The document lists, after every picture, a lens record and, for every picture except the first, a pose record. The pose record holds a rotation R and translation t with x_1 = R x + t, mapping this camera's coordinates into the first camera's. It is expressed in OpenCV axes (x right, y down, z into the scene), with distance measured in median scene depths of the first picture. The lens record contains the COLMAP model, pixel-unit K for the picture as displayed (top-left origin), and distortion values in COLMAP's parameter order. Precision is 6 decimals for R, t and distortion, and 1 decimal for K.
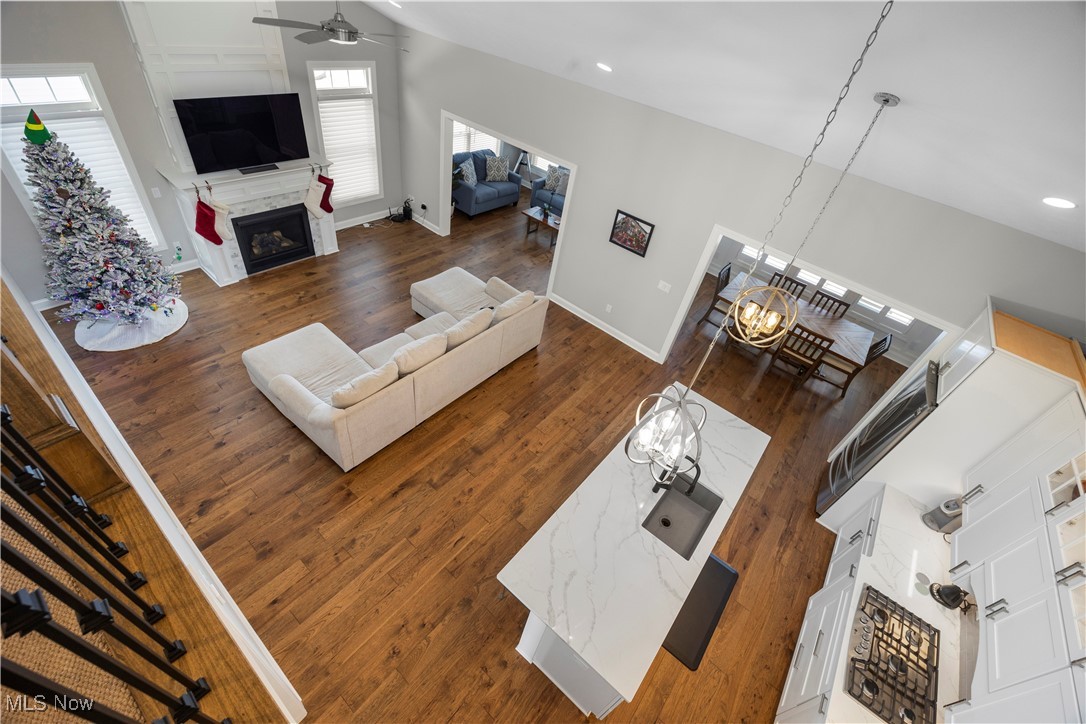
lens RADIAL K [[447.6, 0, 543.0], [0, 447.6, 362.0], [0, 0, 1]] dist [-0.019223, 0.000733]
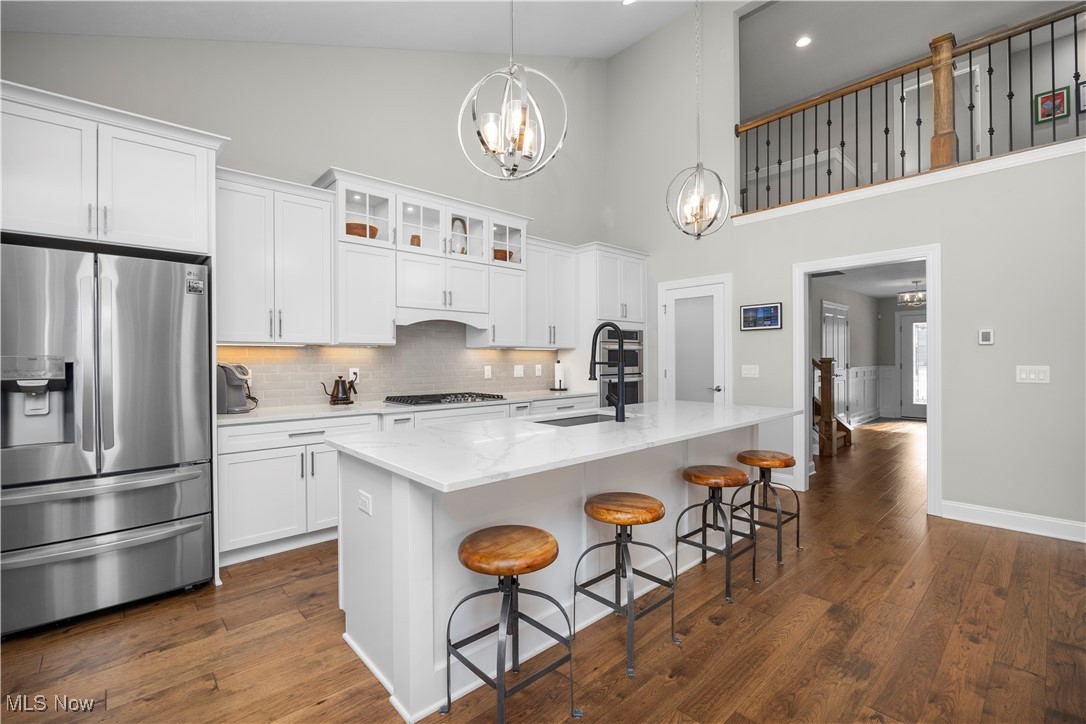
lens RADIAL K [[468.2, 0, 543.0], [0, 468.2, 362.0], [0, 0, 1]] dist [-0.026356, 0.000213]
pose [[-0.976688, -0.154356, 0.149183, 0.182975], [-0.013330, 0.737225, 0.675516, -0.166809], [-0.214251, 0.657780, -0.722096, 0.982347]]
